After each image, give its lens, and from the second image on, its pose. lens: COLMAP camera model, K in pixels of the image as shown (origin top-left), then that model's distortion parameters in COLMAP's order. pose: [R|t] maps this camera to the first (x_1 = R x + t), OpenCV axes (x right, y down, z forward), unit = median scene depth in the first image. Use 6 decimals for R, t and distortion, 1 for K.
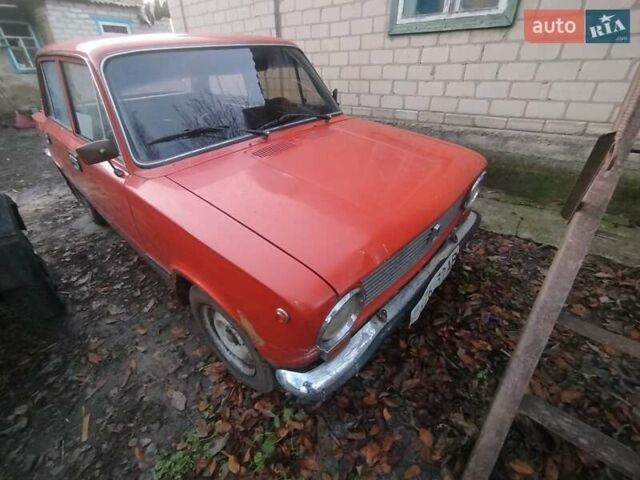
lens RADIAL K [[287.6, 0, 320.0], [0, 287.6, 240.0], [0, 0, 1]] dist [-0.002132, 0.001190]
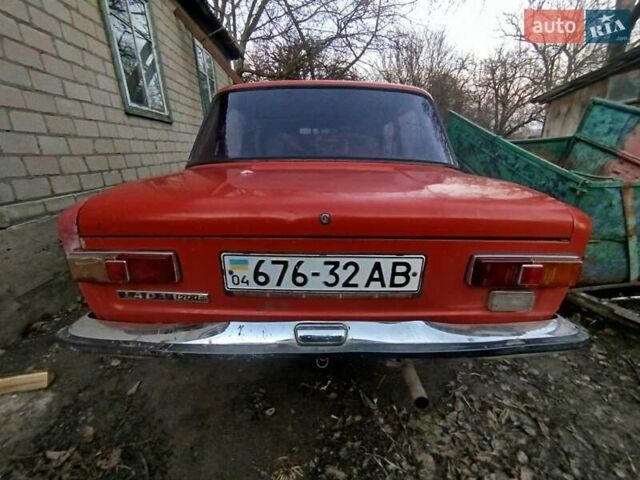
lens RADIAL K [[290.4, 0, 320.0], [0, 290.4, 240.0], [0, 0, 1]] dist [-0.026339, 0.018387]
pose [[-0.670694, -0.192244, 0.716388, -1.909781], [0.413251, 0.705192, 0.576132, -1.284094], [-0.615949, 0.682456, -0.393523, 2.358811]]
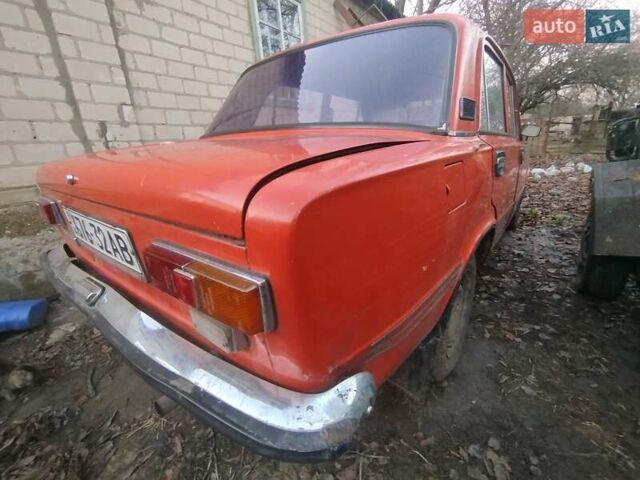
lens RADIAL K [[290.4, 0, 320.0], [0, 290.4, 240.0], [0, 0, 1]] dist [-0.026339, 0.018387]
pose [[-0.077325, -0.283609, 0.955817, -2.079149], [0.580208, 0.766828, 0.274471, -0.837668], [-0.810790, 0.575796, 0.105258, 1.830922]]
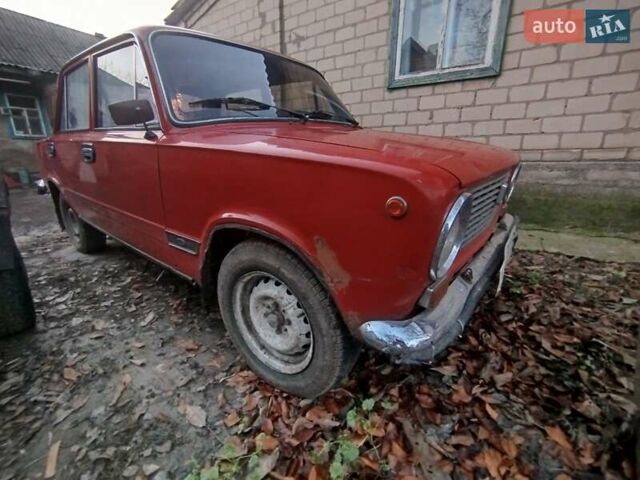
lens RADIAL K [[289.6, 0, 320.0], [0, 289.6, 240.0], [0, 0, 1]] dist [0.002777, 0.000795]
pose [[0.997645, -0.000759, 0.068587, -0.191765], [0.018636, 0.965325, -0.260385, 0.271180], [-0.066011, 0.261050, 0.963066, 0.144073]]
